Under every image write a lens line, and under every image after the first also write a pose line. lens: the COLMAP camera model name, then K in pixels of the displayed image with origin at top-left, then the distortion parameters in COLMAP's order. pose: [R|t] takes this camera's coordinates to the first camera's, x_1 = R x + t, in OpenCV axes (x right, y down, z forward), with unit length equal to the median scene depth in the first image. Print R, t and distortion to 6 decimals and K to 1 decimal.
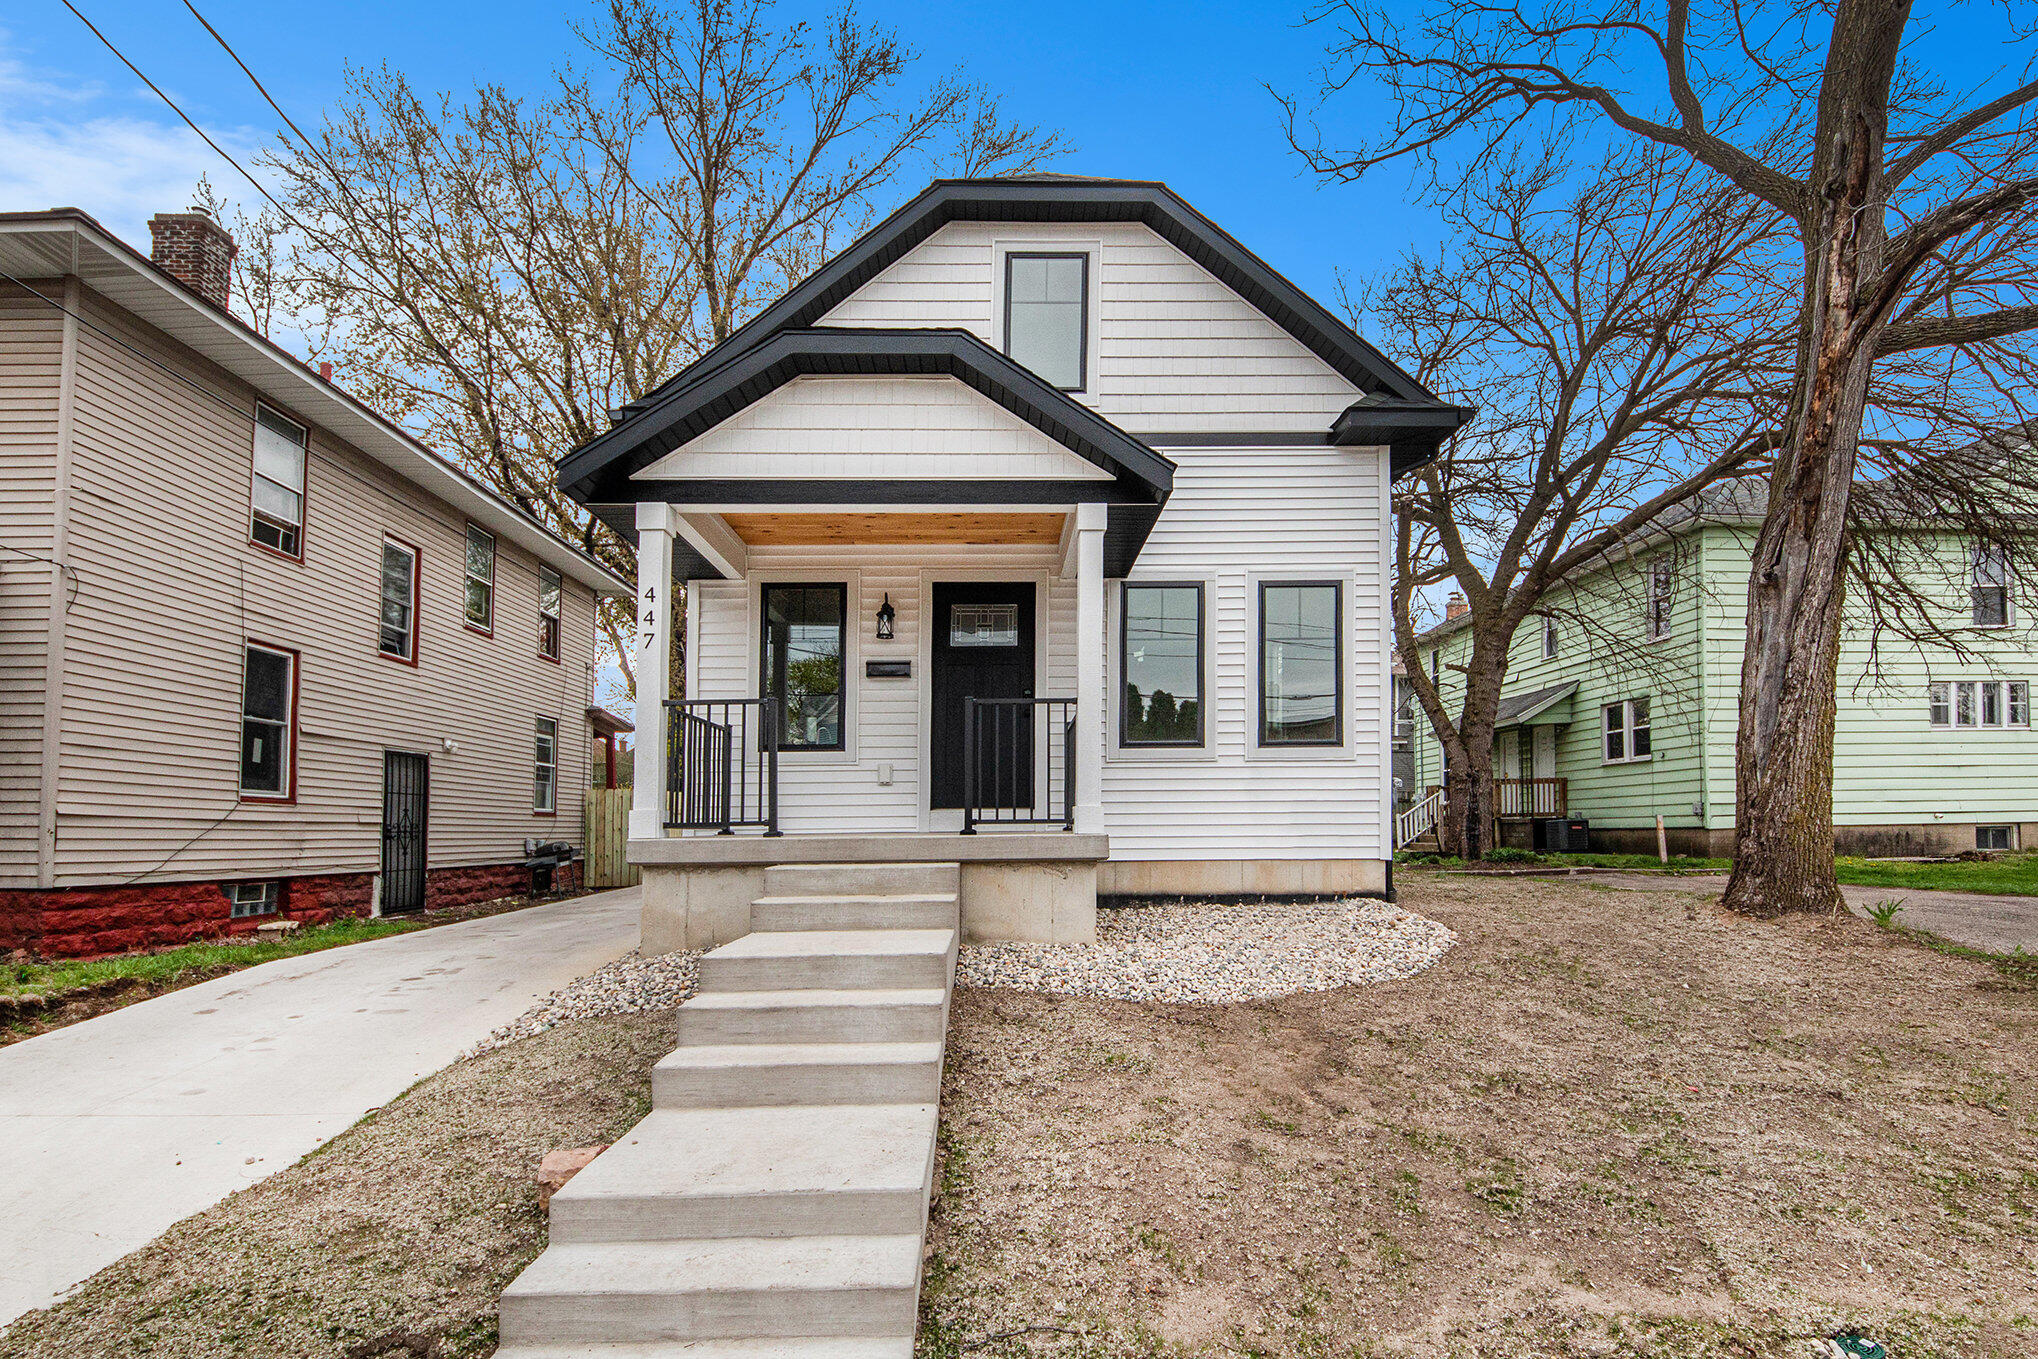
lens RADIAL K [[938.8, 0, 1024.3], [0, 938.8, 778.6], [0, 0, 1]] dist [0.016853, -0.028284]
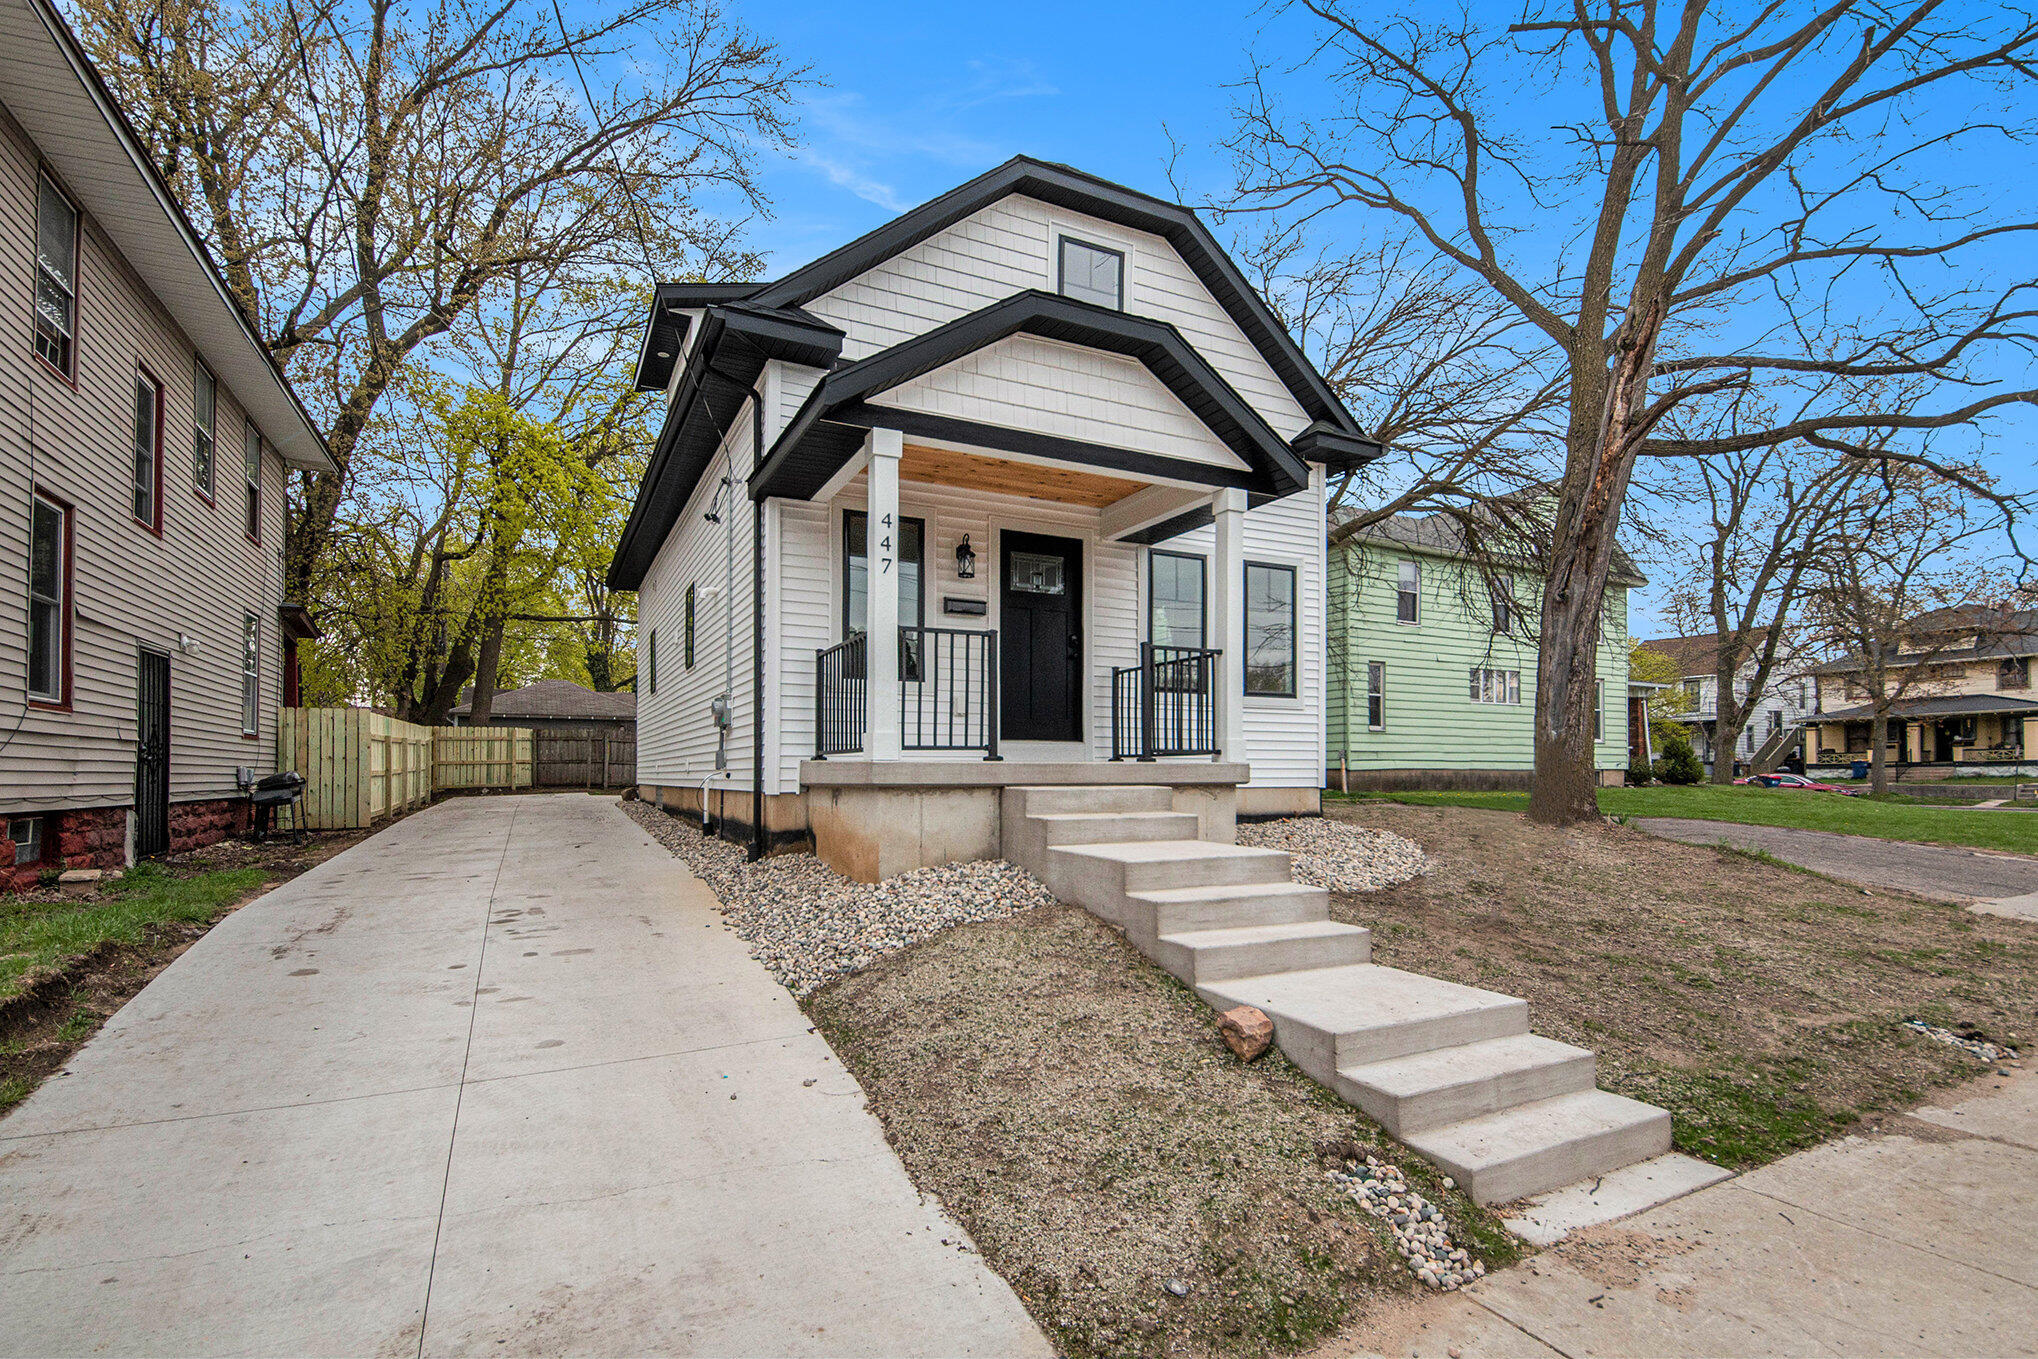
lens RADIAL K [[948.3, 0, 1016.0], [0, 948.3, 726.5], [0, 0, 1]] dist [0.041682, -0.051612]
pose [[0.901310, 0.031274, 0.432044, -0.545339], [-0.033913, 0.999424, -0.001598, 0.018053], [-0.431844, -0.013212, 0.901851, 0.011099]]
